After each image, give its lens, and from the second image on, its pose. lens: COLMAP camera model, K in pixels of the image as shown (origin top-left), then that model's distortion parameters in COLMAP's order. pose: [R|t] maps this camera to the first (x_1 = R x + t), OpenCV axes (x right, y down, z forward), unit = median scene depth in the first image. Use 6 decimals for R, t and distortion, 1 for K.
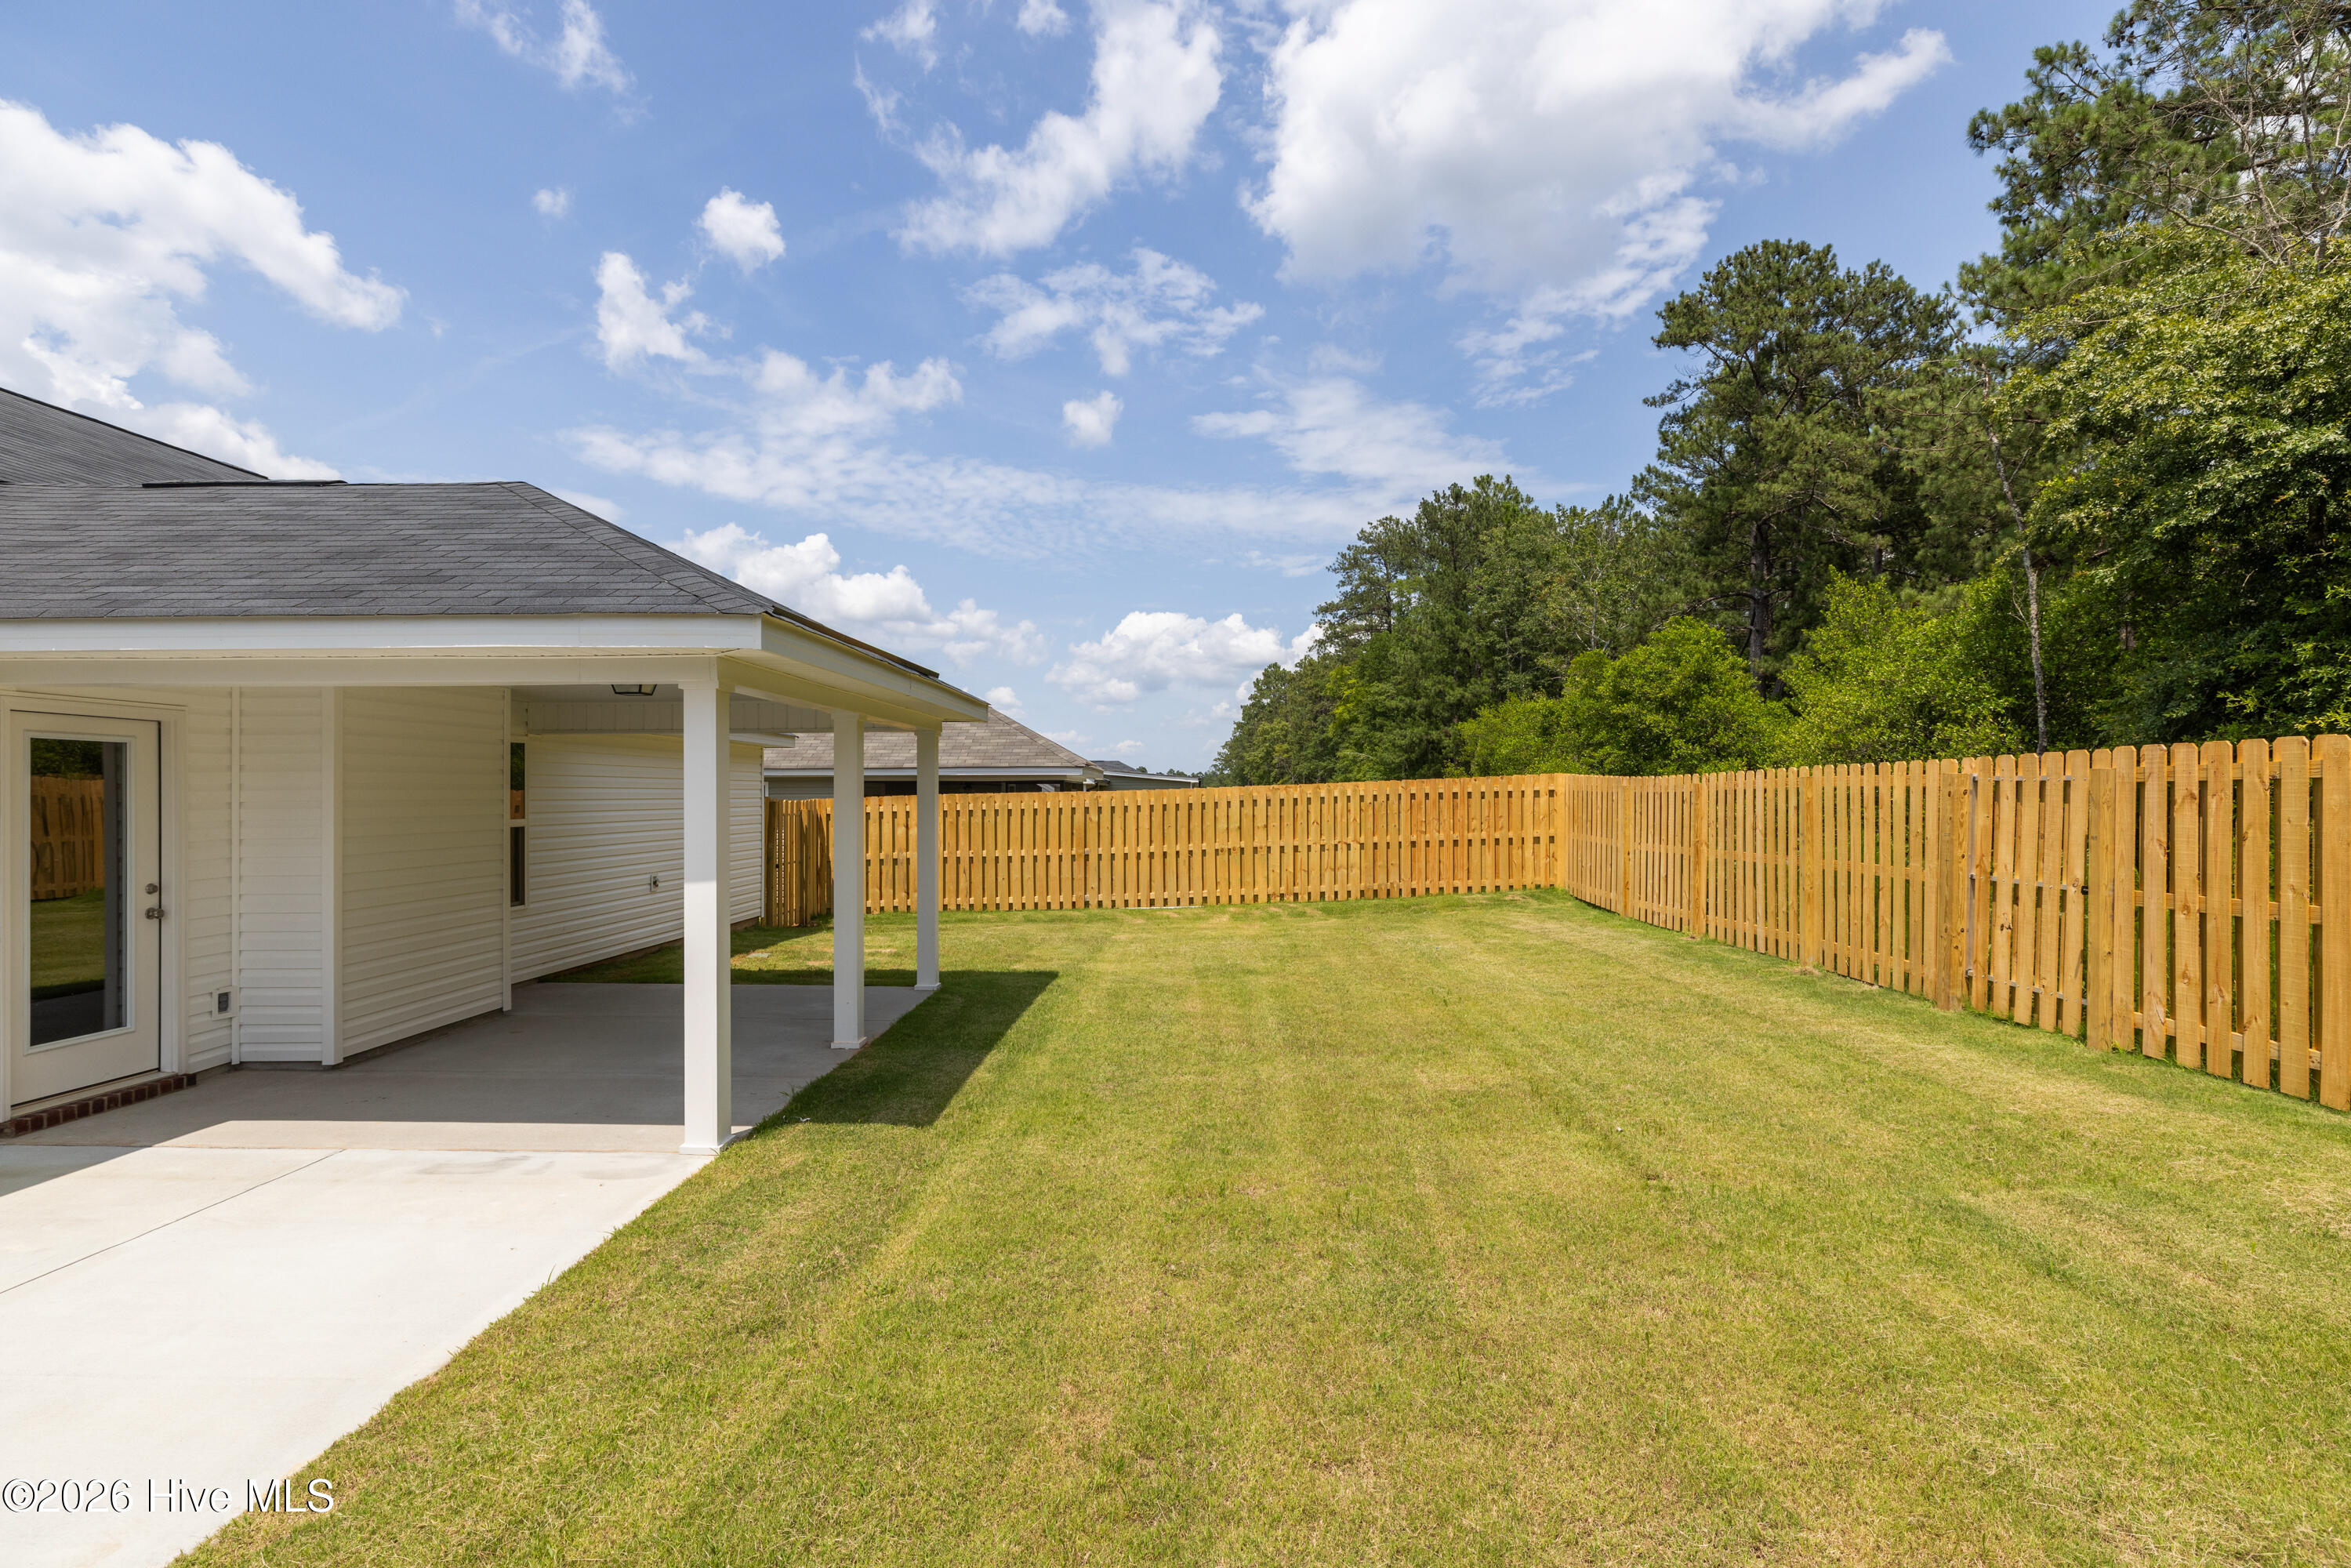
lens RADIAL K [[1134.8, 0, 1187.7], [0, 1134.8, 798.2], [0, 0, 1]] dist [0.001994, 0.000045]
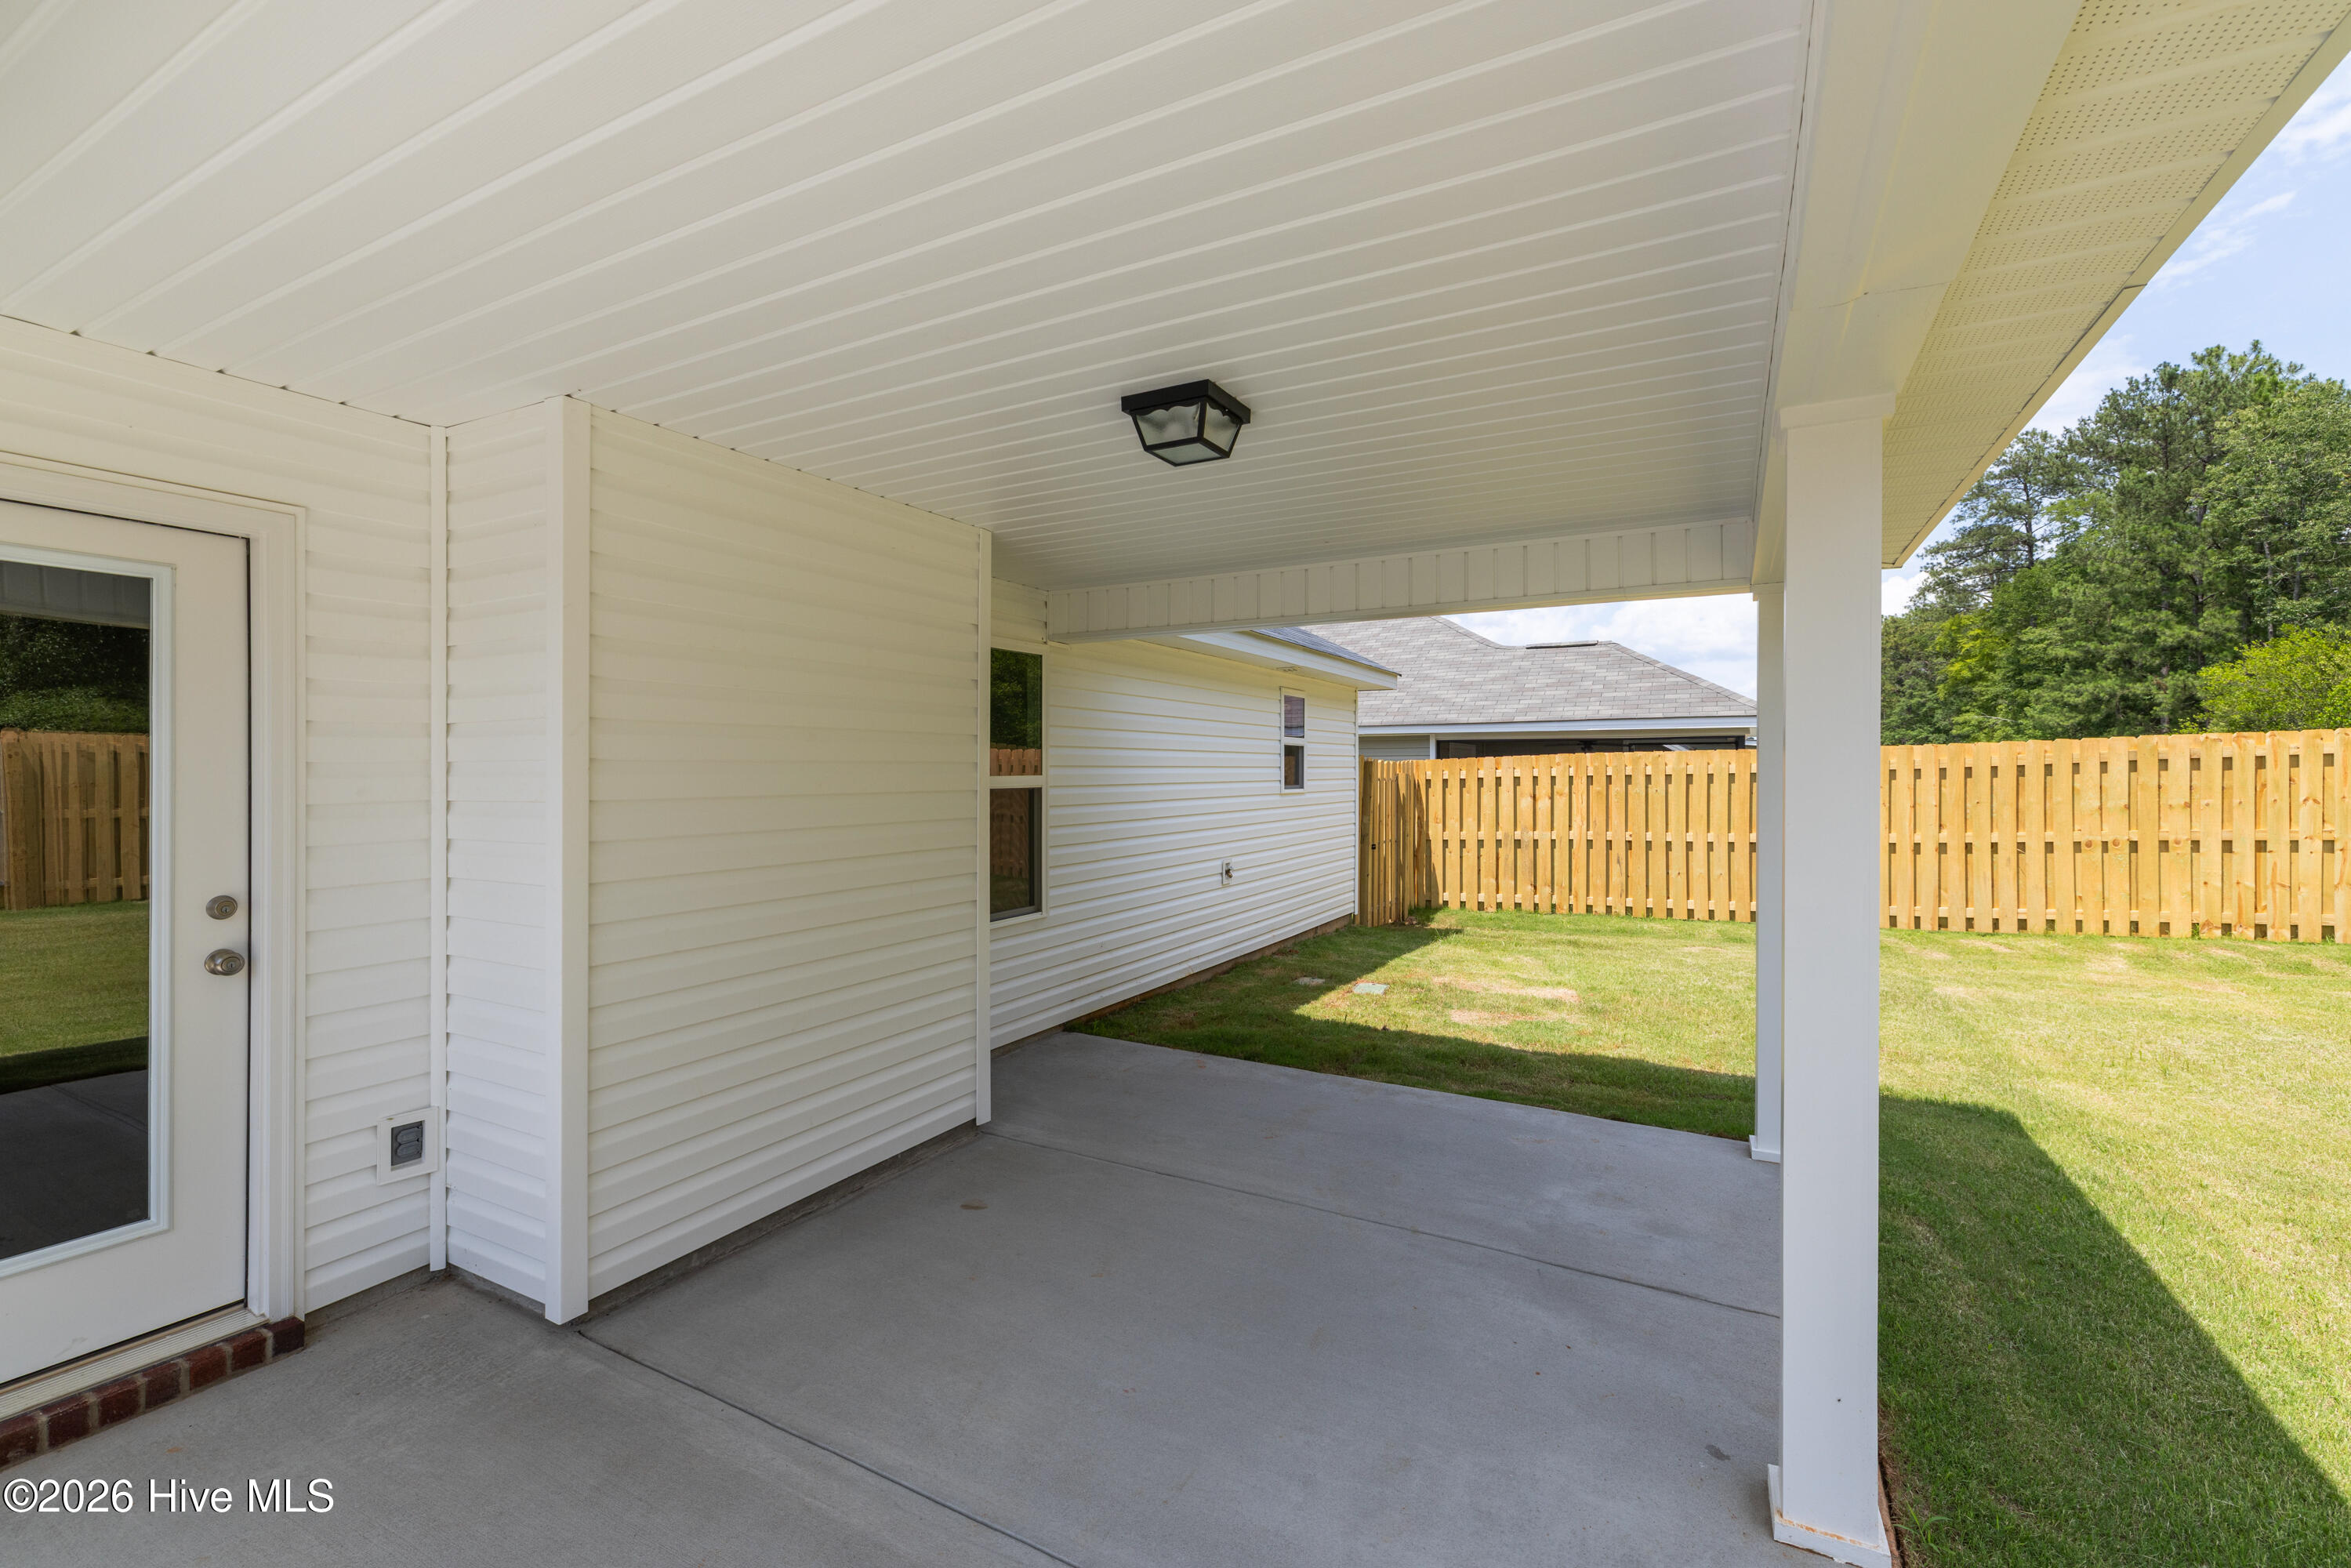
lens RADIAL K [[1013.0, 0, 1171.8], [0, 1013.0, 769.2], [0, 0, 1]] dist [-0.001812, 0.000624]
pose [[0.881913, 0.000543, -0.471412, -0.144099], [-0.002034, 0.999994, -0.002653, 0.009239], [0.471408, 0.003299, 0.881909, 0.303780]]
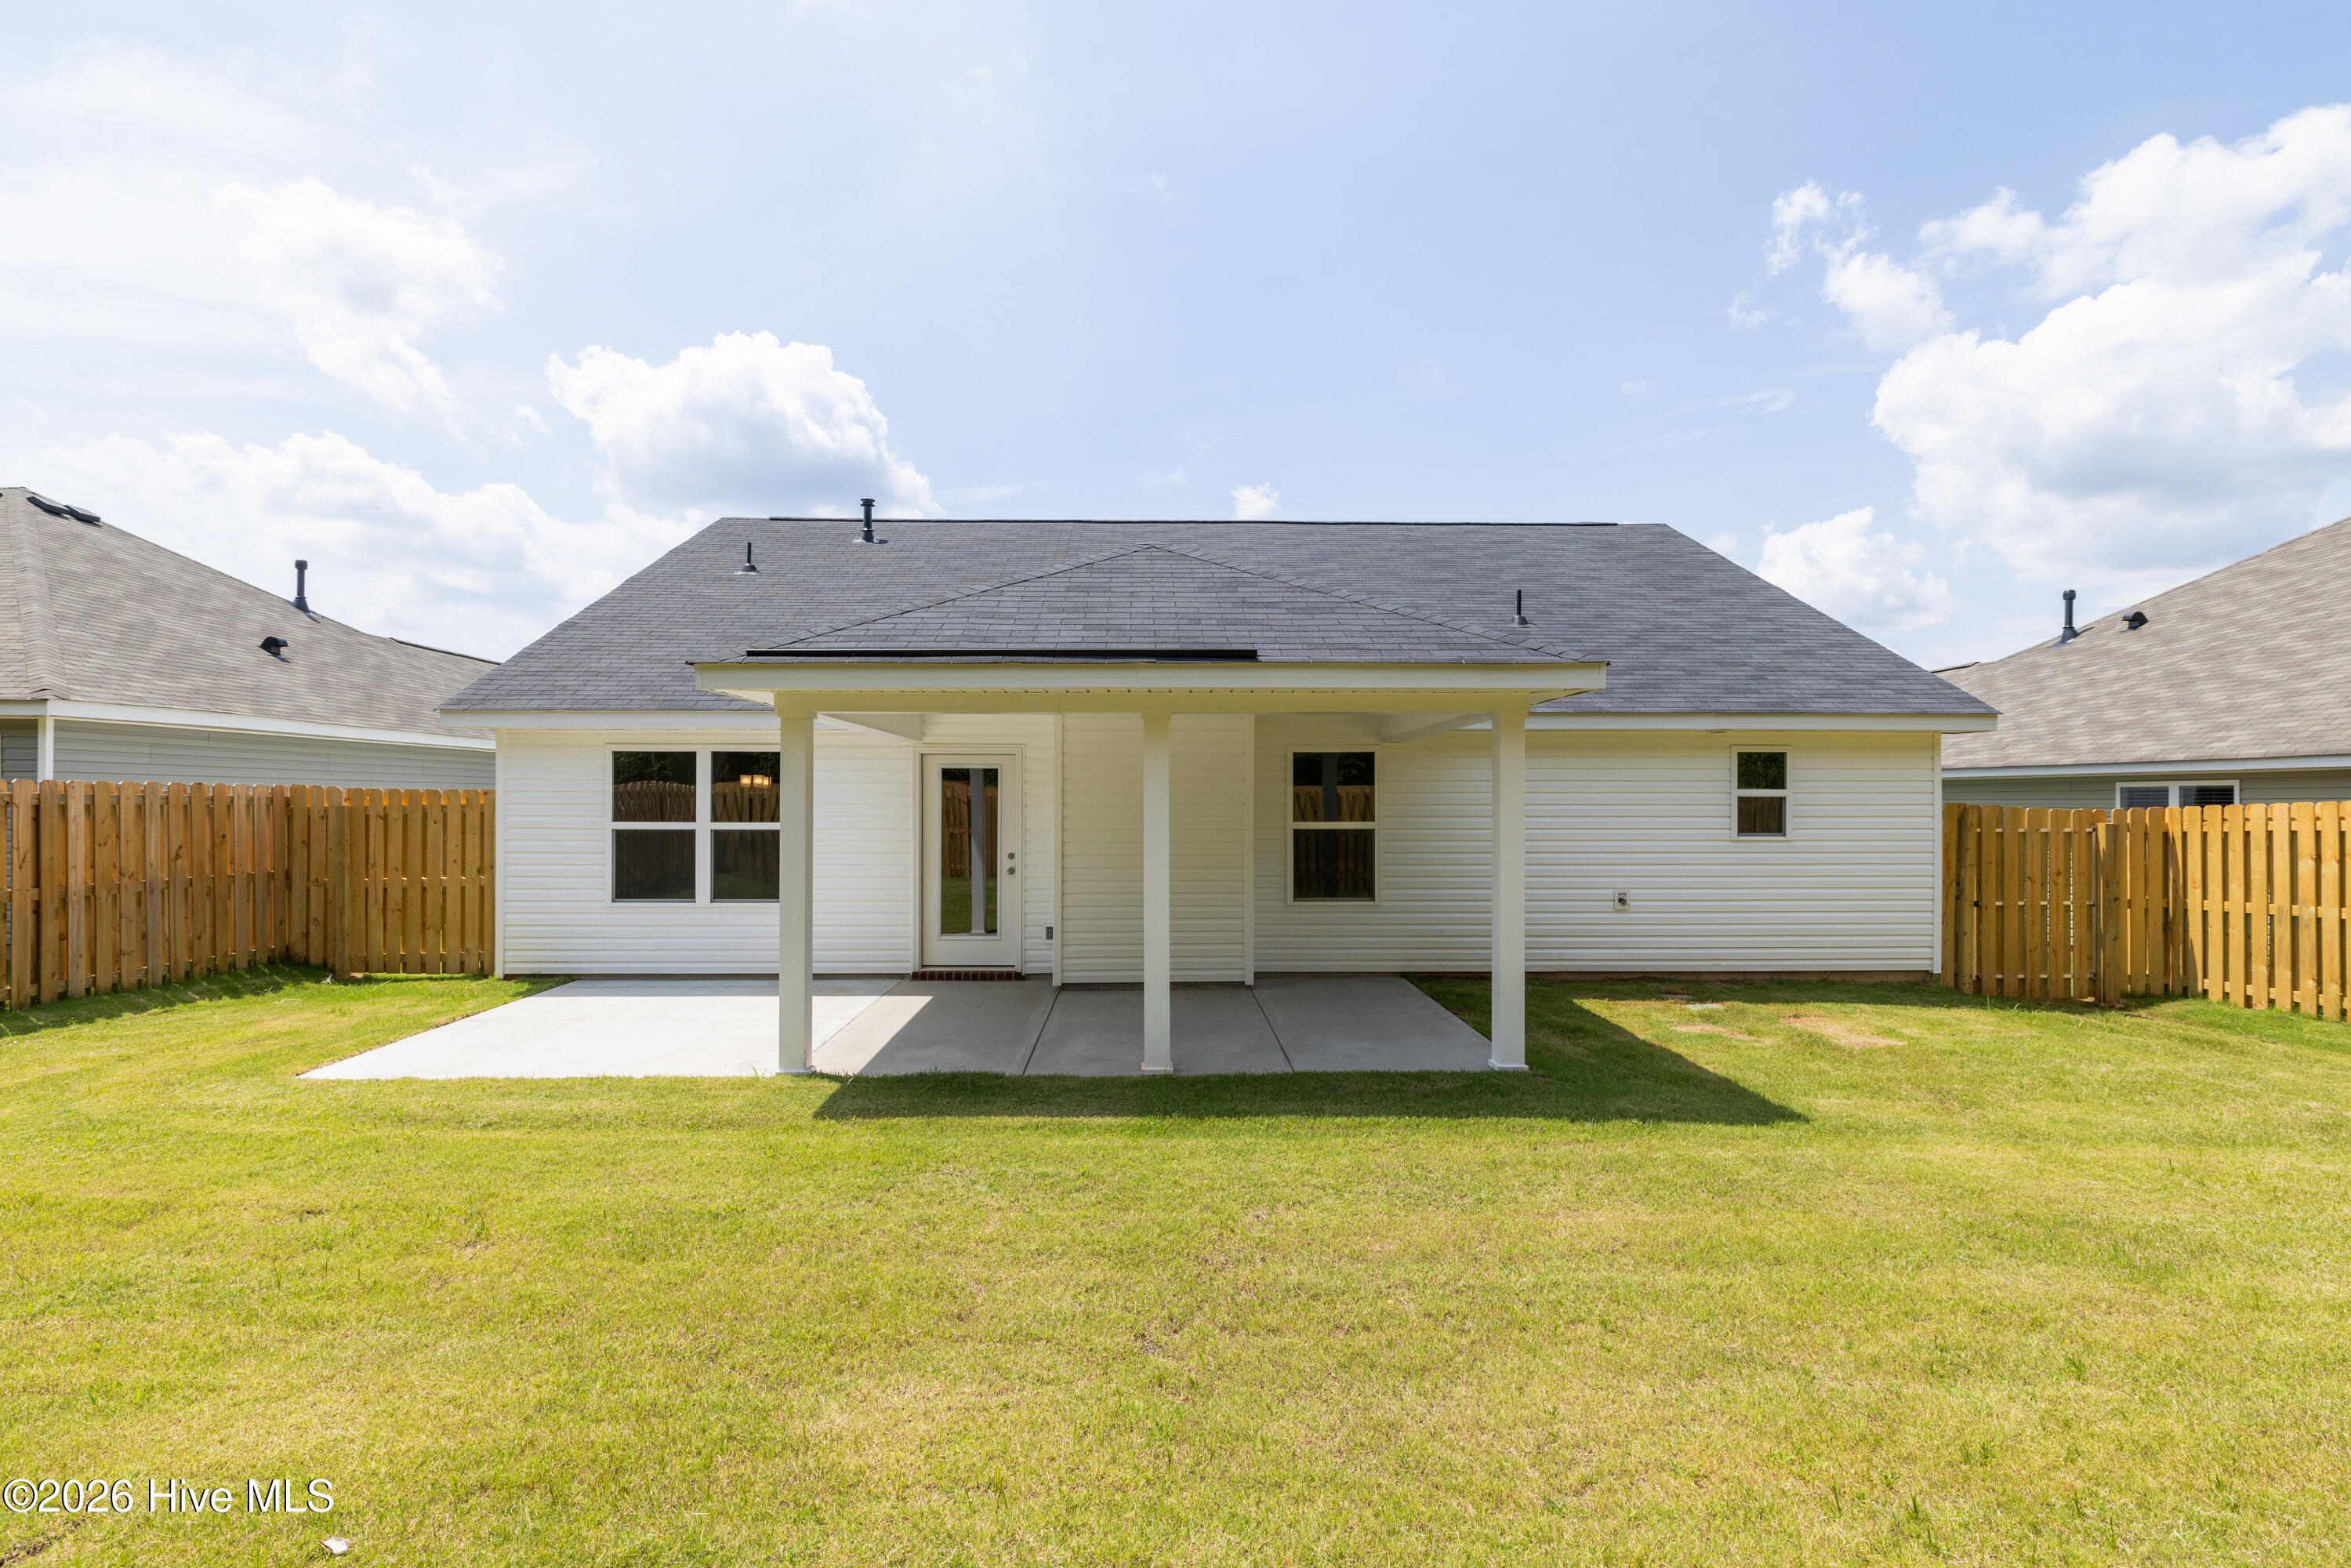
lens RADIAL K [[1134.8, 0, 1187.7], [0, 1134.8, 798.2], [0, 0, 1]] dist [0.001994, 0.000045]
pose [[0.037592, -0.003897, -0.999286, 0.275386], [-0.004151, 0.999983, -0.004056, 0.000479], [0.999285, 0.004300, 0.037575, 0.441203]]
